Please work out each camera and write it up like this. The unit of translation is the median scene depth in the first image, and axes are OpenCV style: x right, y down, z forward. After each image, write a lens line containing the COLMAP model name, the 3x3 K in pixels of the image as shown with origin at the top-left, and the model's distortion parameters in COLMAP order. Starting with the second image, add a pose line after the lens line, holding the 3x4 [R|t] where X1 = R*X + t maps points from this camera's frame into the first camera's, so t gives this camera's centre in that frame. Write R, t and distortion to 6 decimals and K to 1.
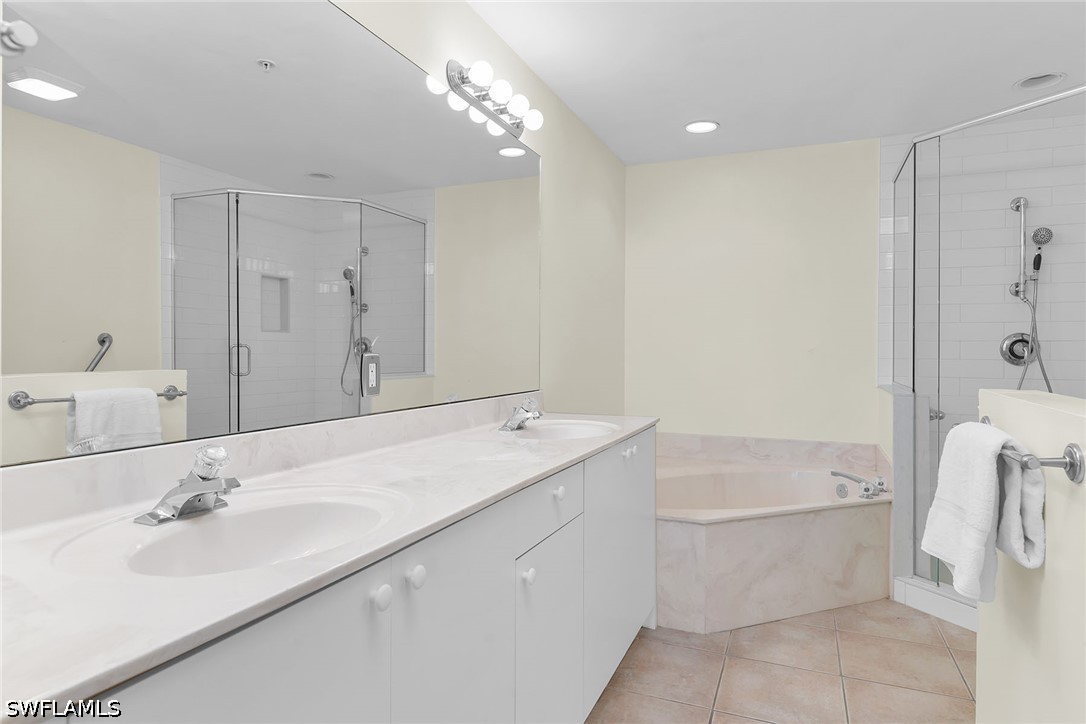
lens RADIAL K [[642.4, 0, 528.6], [0, 642.4, 353.2], [0, 0, 1]] dist [0.004076, 0.001285]
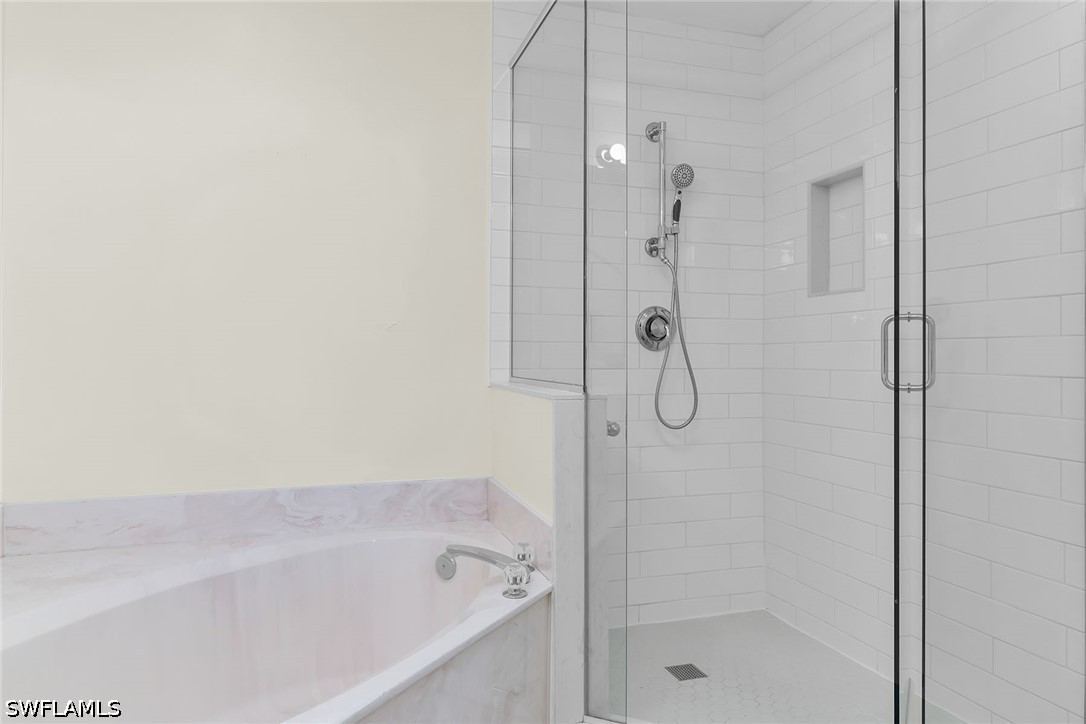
lens RADIAL K [[642.4, 0, 528.6], [0, 642.4, 353.2], [0, 0, 1]] dist [0.004076, 0.001285]
pose [[0.749781, 0.002785, 0.661681, 0.195709], [0.004851, 0.999941, -0.009706, 0.033324], [-0.661669, 0.010487, 0.749723, 0.638334]]
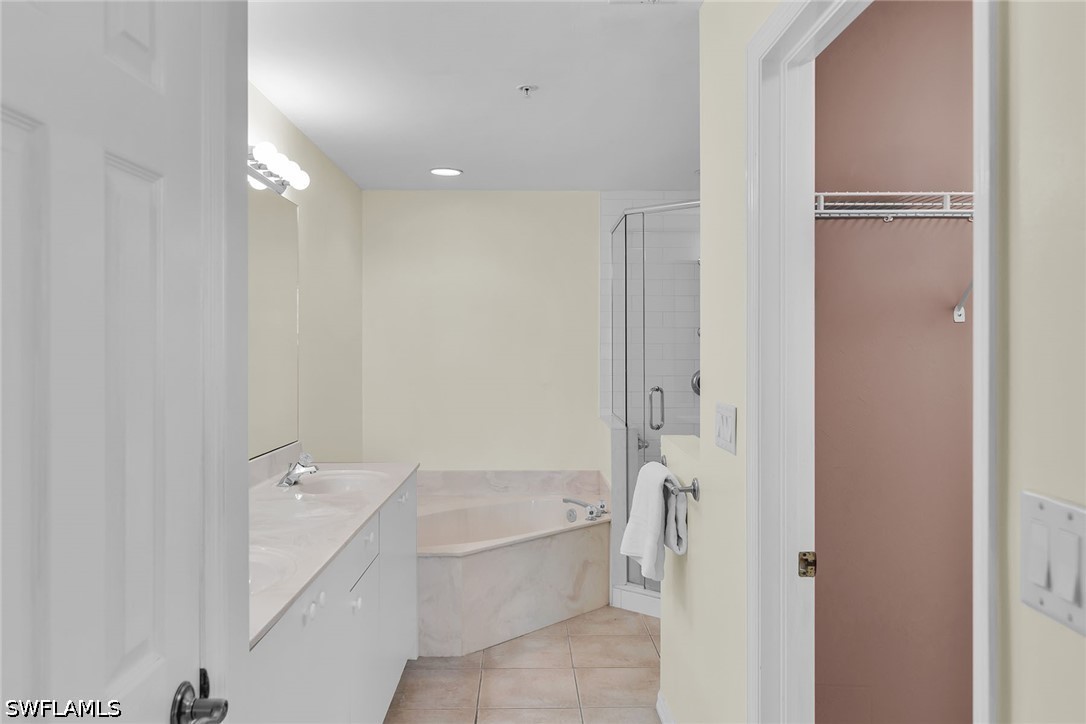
lens RADIAL K [[865.5, 0, 543.0], [0, 865.5, 362.0], [0, 0, 1]] dist [0.003398, -0.000673]
pose [[0.910491, -0.014014, 0.413292, -0.197671], [0.007750, 0.999828, 0.016828, -0.087779], [-0.413456, -0.012119, 0.910443, -0.387159]]
